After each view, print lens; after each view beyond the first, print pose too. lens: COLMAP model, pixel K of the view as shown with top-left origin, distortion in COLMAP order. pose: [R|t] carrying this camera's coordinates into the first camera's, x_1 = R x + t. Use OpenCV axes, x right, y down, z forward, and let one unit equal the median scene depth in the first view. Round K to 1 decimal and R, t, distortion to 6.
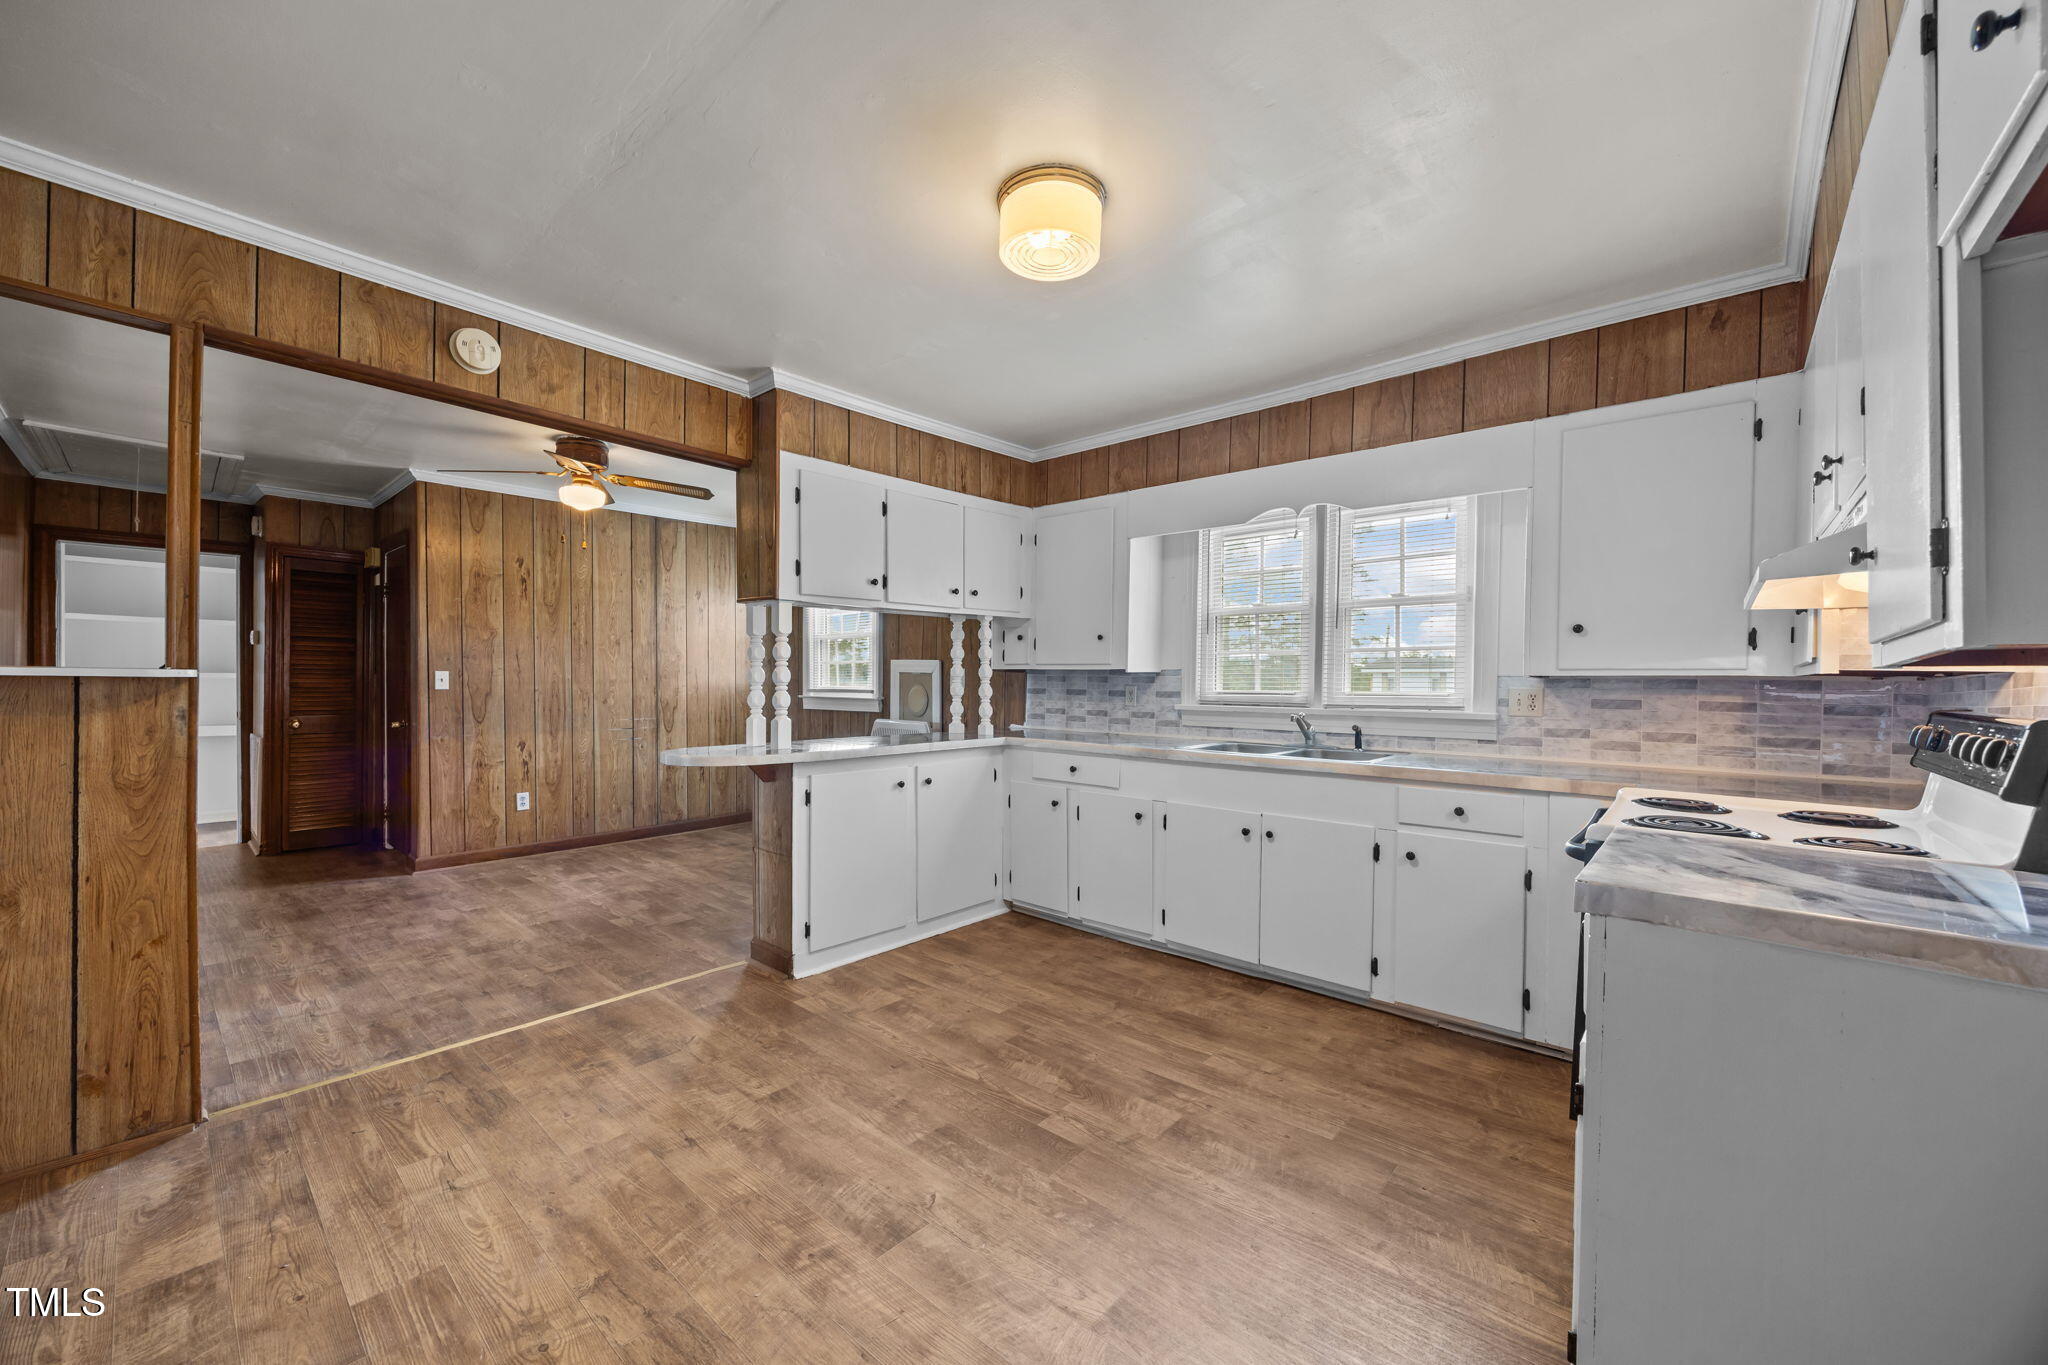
lens RADIAL K [[790.1, 0, 1027.7], [0, 790.1, 687.0], [0, 0, 1]] dist [0.001972, 0.000207]
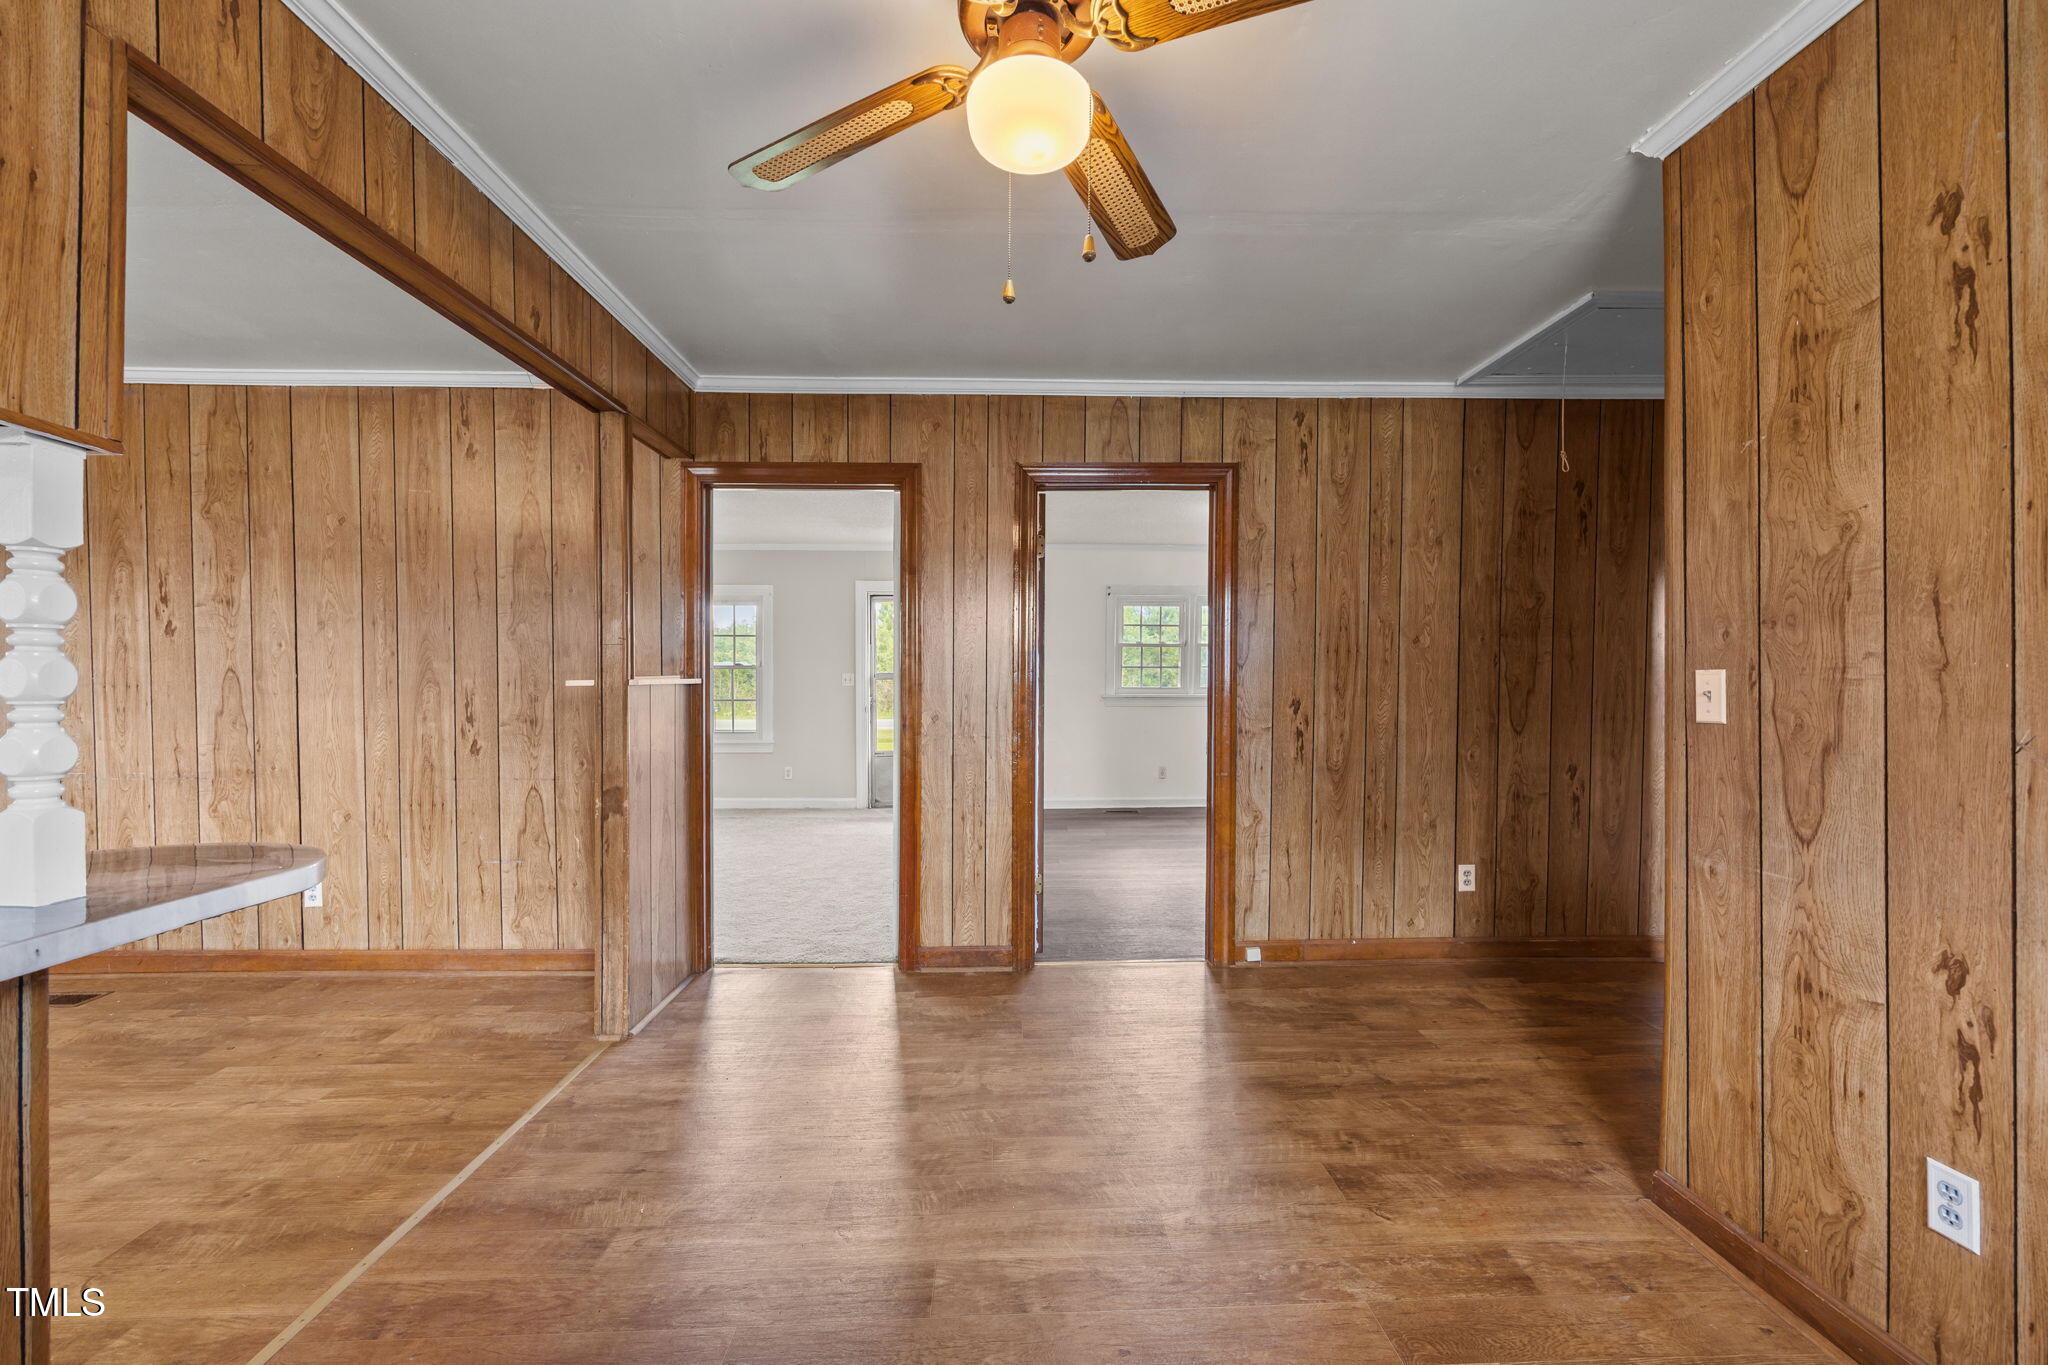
lens RADIAL K [[790.1, 0, 1027.7], [0, 790.1, 687.0], [0, 0, 1]] dist [0.001972, 0.000207]
pose [[-0.726177, 0.004023, -0.687496, -0.287163], [-0.000639, 0.999978, 0.006527, -0.014891], [0.687508, 0.005179, -0.726159, 1.045905]]
